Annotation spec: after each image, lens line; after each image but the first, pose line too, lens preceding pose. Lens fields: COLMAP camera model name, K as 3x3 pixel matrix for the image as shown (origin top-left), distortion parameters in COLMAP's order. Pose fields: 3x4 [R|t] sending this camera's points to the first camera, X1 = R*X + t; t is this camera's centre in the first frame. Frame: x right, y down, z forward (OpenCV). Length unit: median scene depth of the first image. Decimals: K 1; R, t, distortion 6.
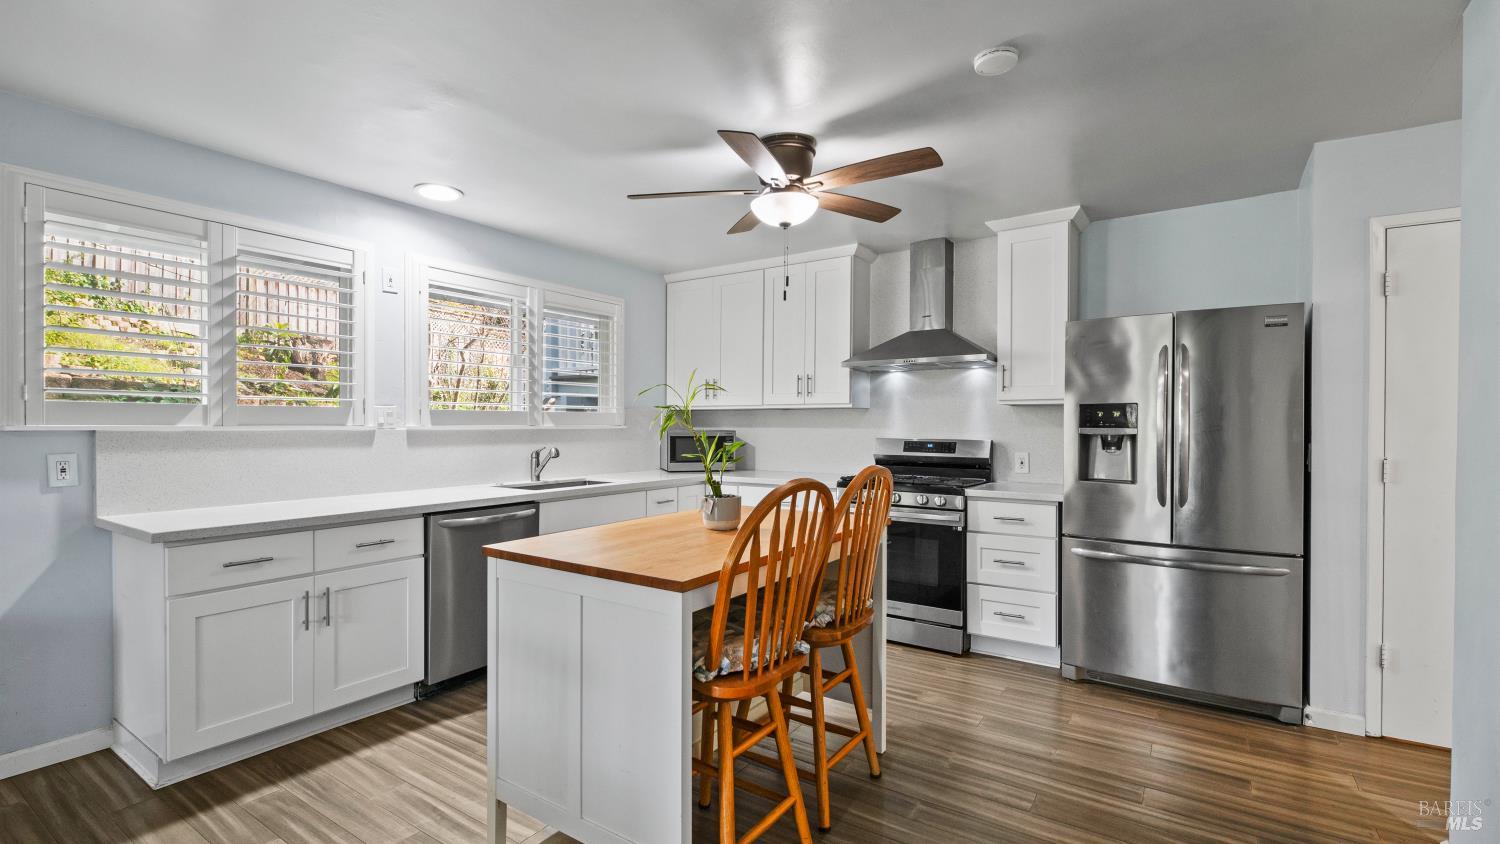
lens RADIAL K [[671.8, 0, 753.2], [0, 671.8, 424.8], [0, 0, 1]] dist [-0.004366, -0.001553]
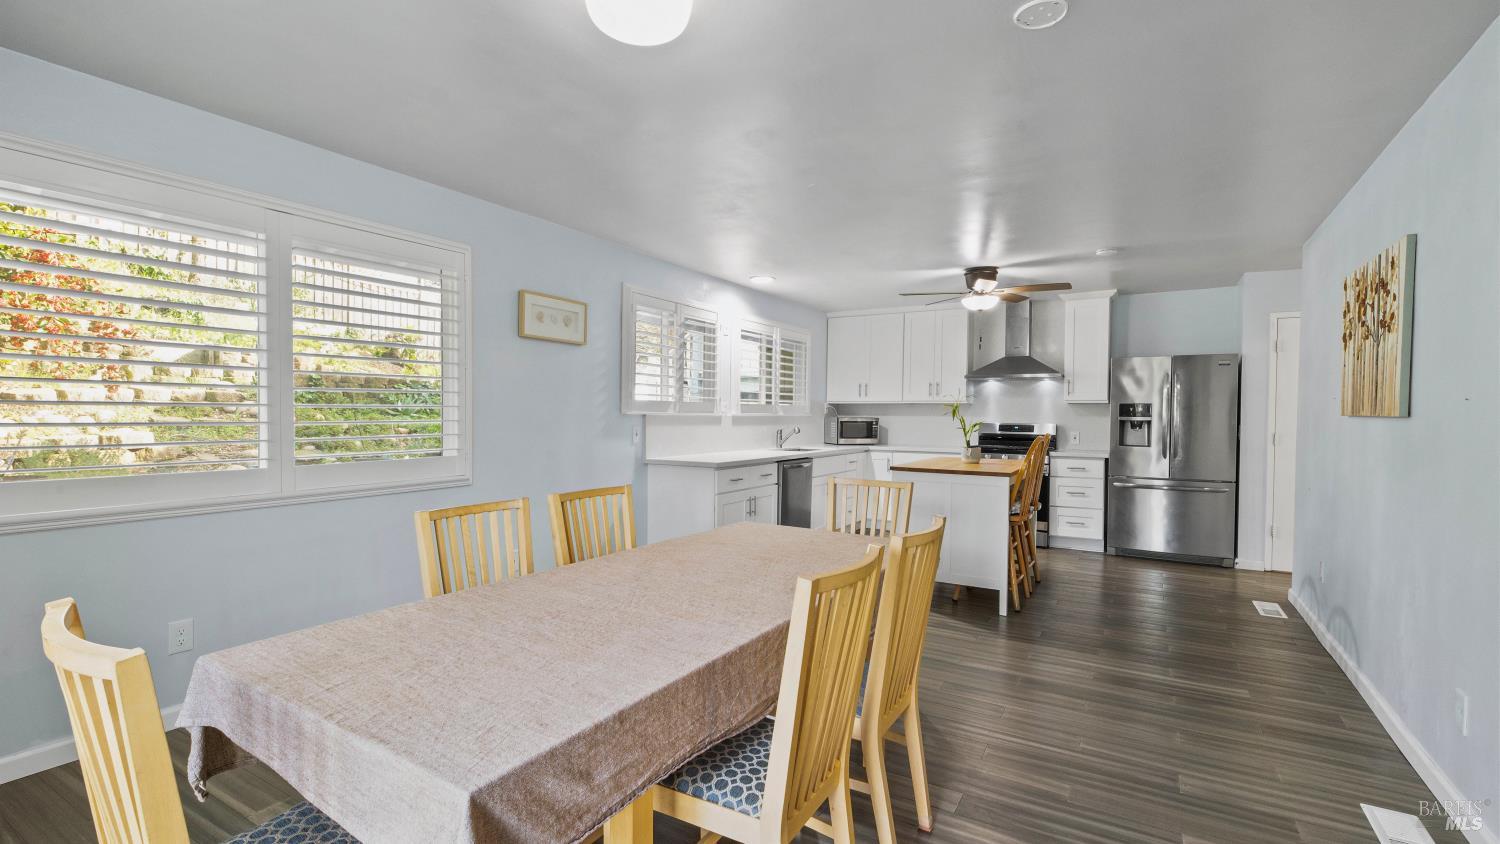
lens RADIAL K [[671.8, 0, 746.3], [0, 671.8, 423.3], [0, 0, 1]] dist [-0.004366, -0.001553]
pose [[0.998670, 0.005673, 0.051248, -0.564573], [-0.006354, 0.999894, 0.013137, 0.004064], [-0.051168, -0.013446, 0.998600, -0.702427]]
